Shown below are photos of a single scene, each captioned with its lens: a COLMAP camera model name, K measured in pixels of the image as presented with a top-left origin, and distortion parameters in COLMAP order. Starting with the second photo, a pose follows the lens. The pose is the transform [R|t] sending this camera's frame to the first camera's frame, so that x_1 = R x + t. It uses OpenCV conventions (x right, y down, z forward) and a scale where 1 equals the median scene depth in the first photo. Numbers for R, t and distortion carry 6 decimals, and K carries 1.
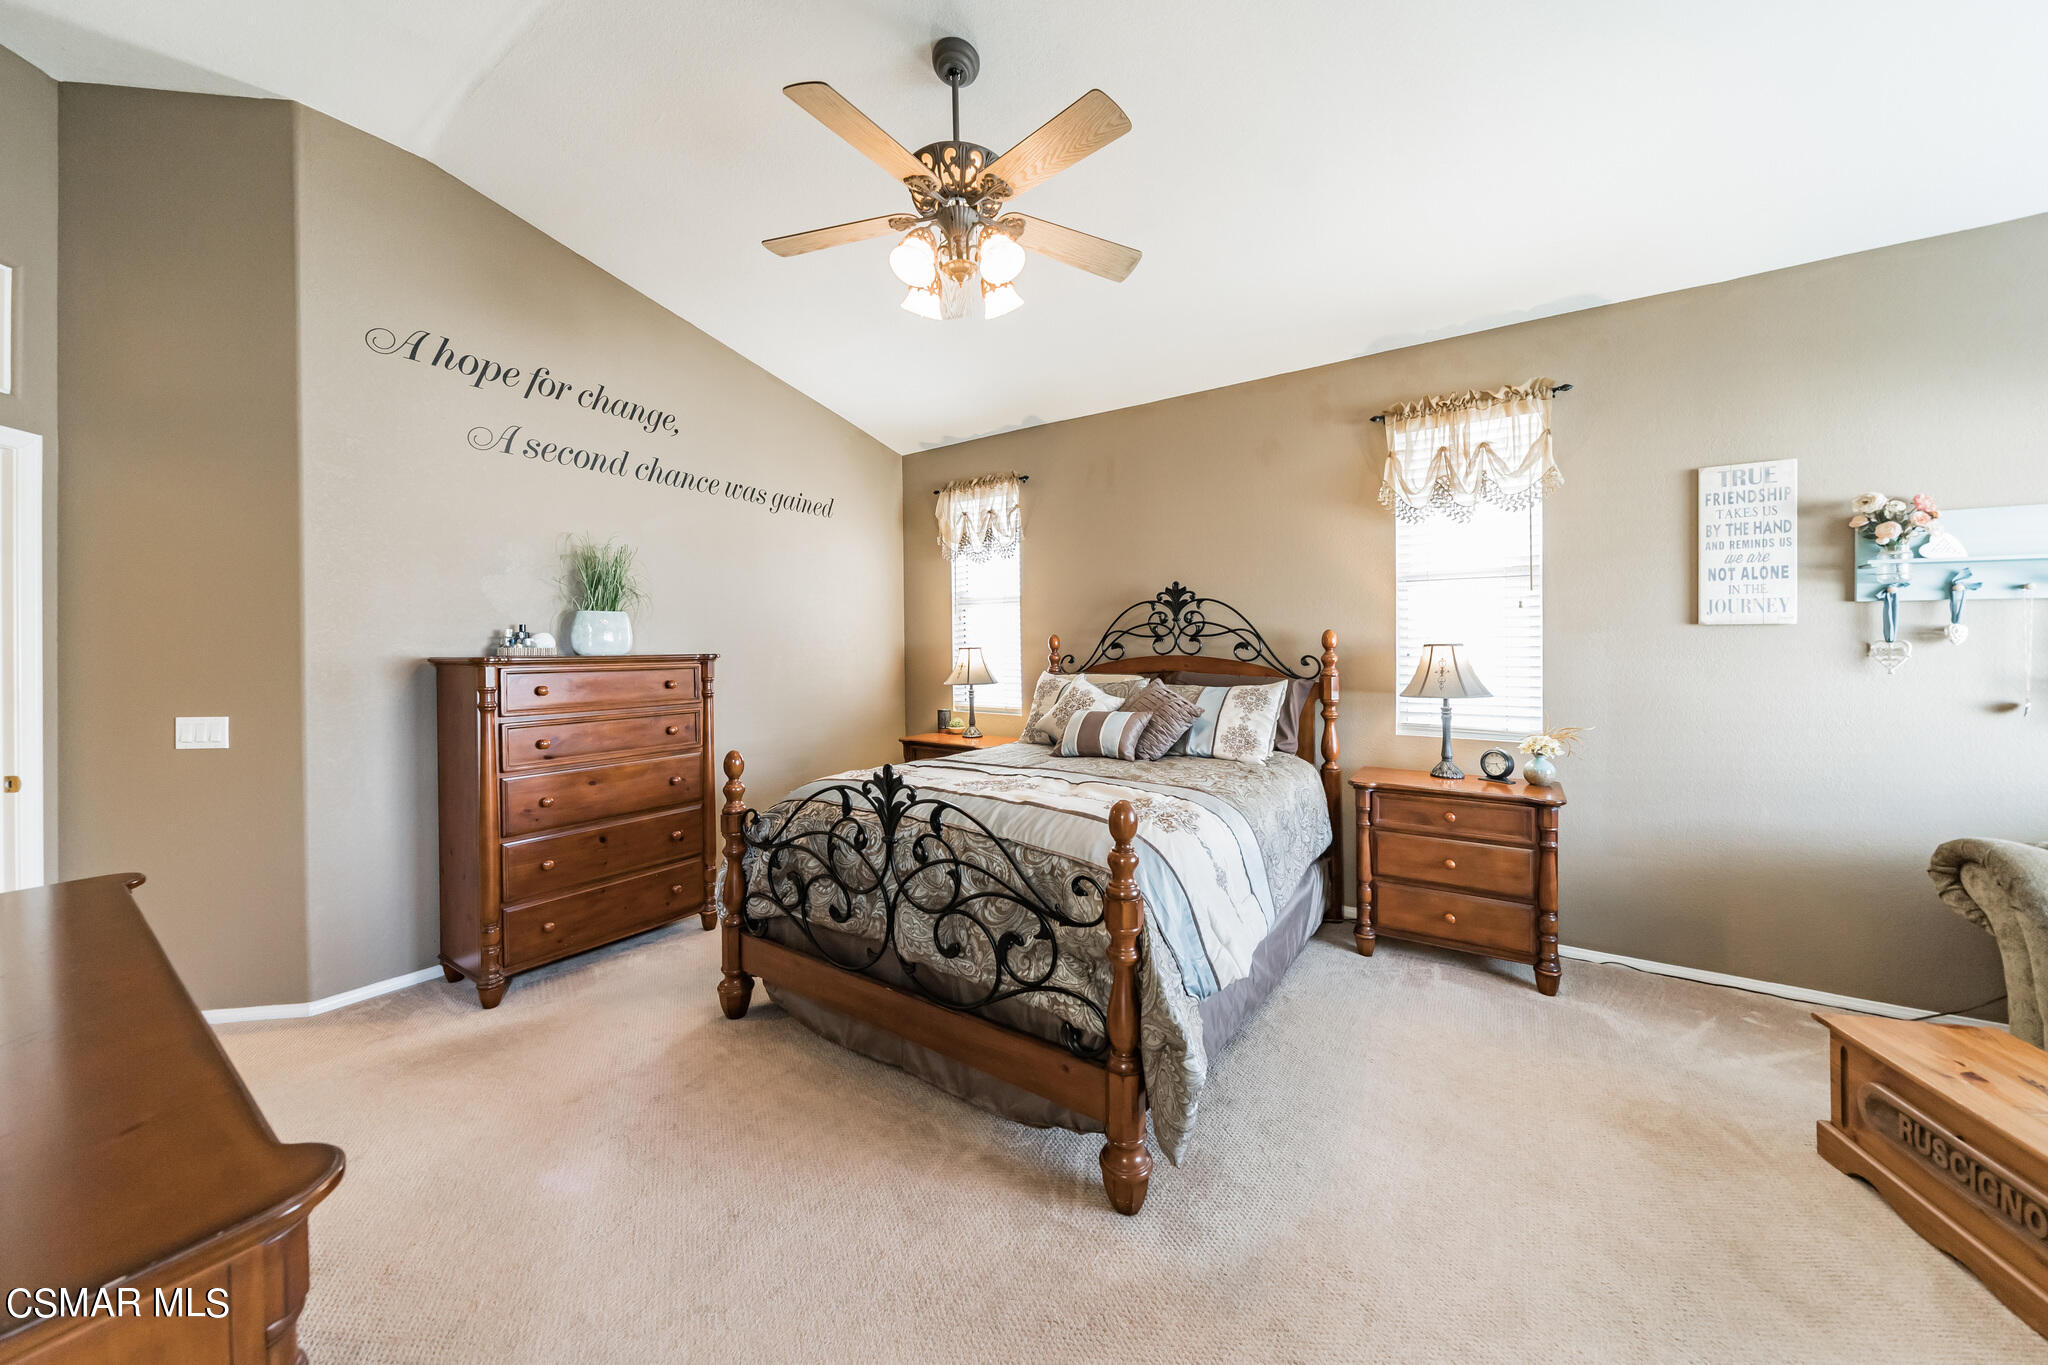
lens RADIAL K [[718.0, 0, 1009.2], [0, 718.0, 650.1], [0, 0, 1]] dist [-0.008576, 0.000577]
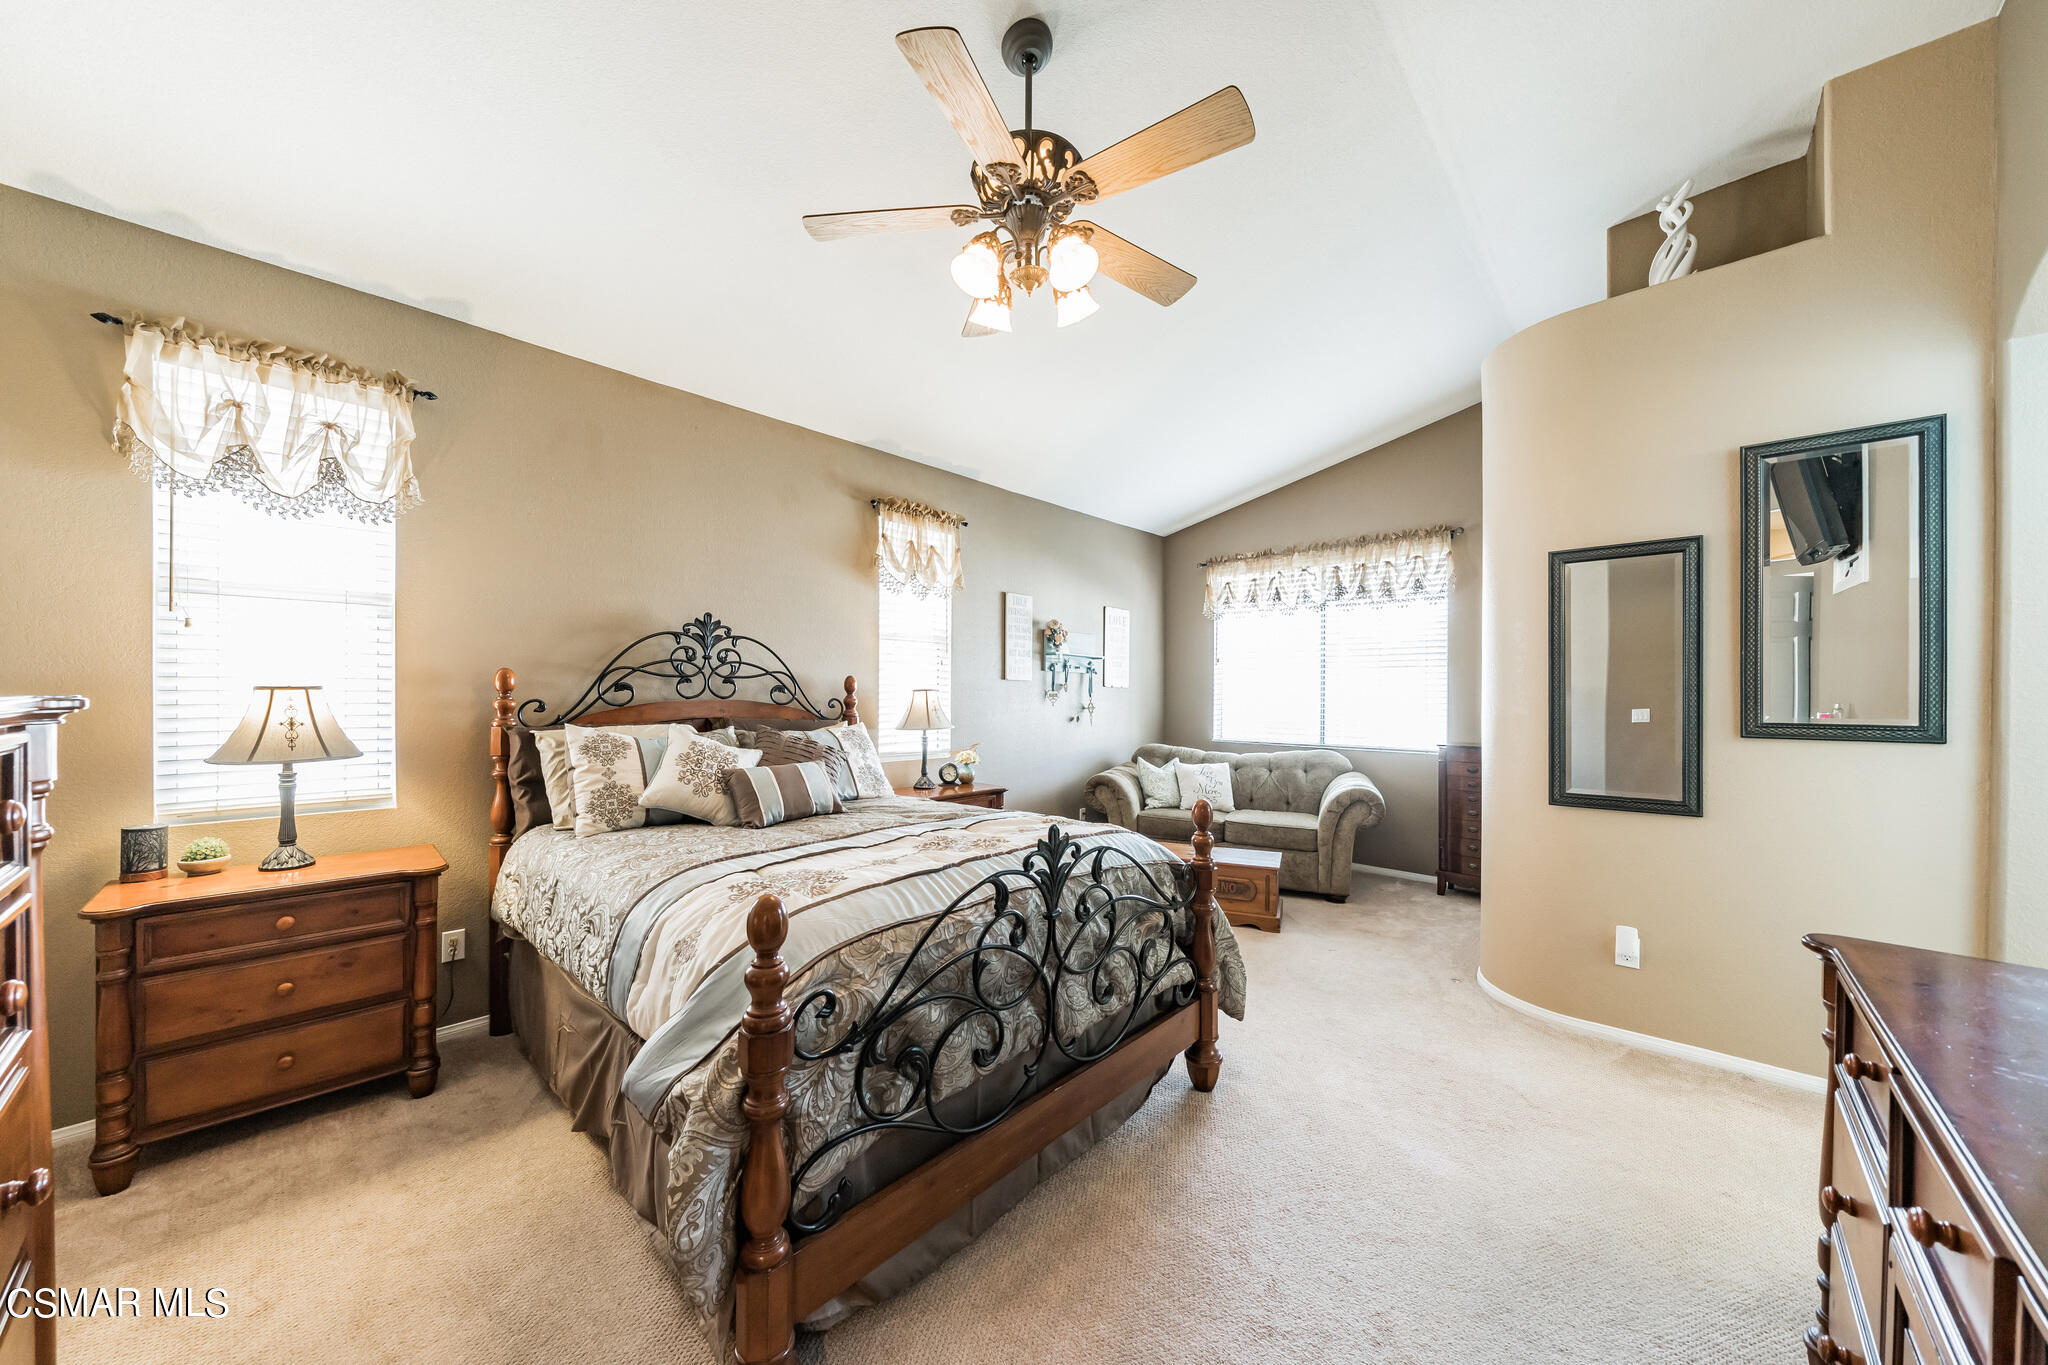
lens RADIAL K [[718.0, 0, 1023.1], [0, 718.0, 693.2], [0, 0, 1]] dist [-0.008576, 0.000577]
pose [[0.128008, 0.005315, 0.991759, -0.622819], [-0.000378, 0.999986, -0.005311, 0.005109], [-0.991773, 0.000305, 0.128008, 0.569764]]
